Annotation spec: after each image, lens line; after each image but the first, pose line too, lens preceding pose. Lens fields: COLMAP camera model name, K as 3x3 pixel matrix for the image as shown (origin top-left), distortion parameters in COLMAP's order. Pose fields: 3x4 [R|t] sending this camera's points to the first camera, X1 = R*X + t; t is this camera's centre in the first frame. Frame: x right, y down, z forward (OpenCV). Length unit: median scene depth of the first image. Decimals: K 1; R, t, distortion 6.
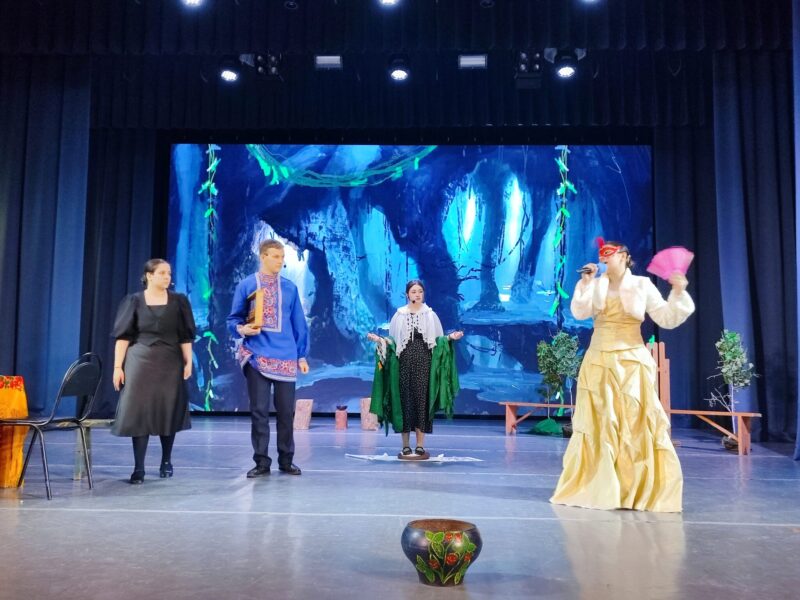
lens RADIAL K [[765.8, 0, 400.0], [0, 765.8, 300.0], [0, 0, 1]] dist [0.015492, 0.019328]
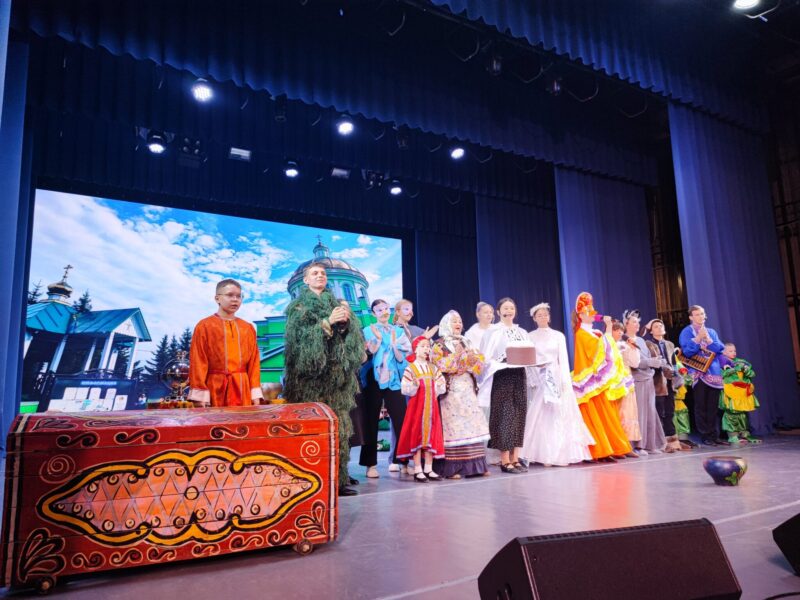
lens RADIAL K [[561.7, 0, 396.5], [0, 561.7, 312.4], [0, 0, 1]] dist [0.044979, -0.000885]
pose [[0.841974, 0.039291, 0.538085, -0.500814], [-0.022782, 0.999044, -0.037302, -0.008362], [-0.539036, 0.019149, 0.842065, 0.050247]]
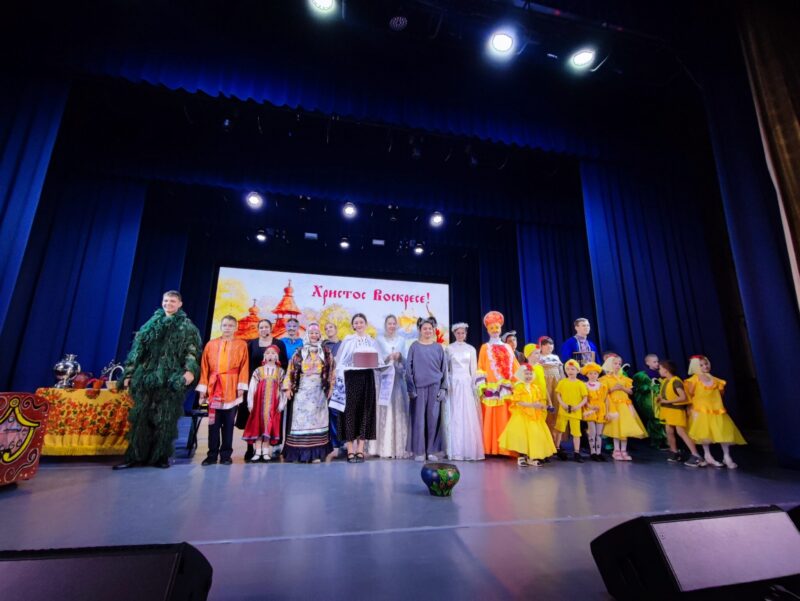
lens RADIAL K [[358.8, 0, 400.0], [0, 358.8, 300.5], [0, 0, 1]] dist [-0.000709, 0.000491]
pose [[0.970350, 0.057589, 0.234742, -0.102166], [-0.025945, 0.990407, -0.135725, -0.006011], [-0.240306, 0.125611, 0.962536, 0.008301]]
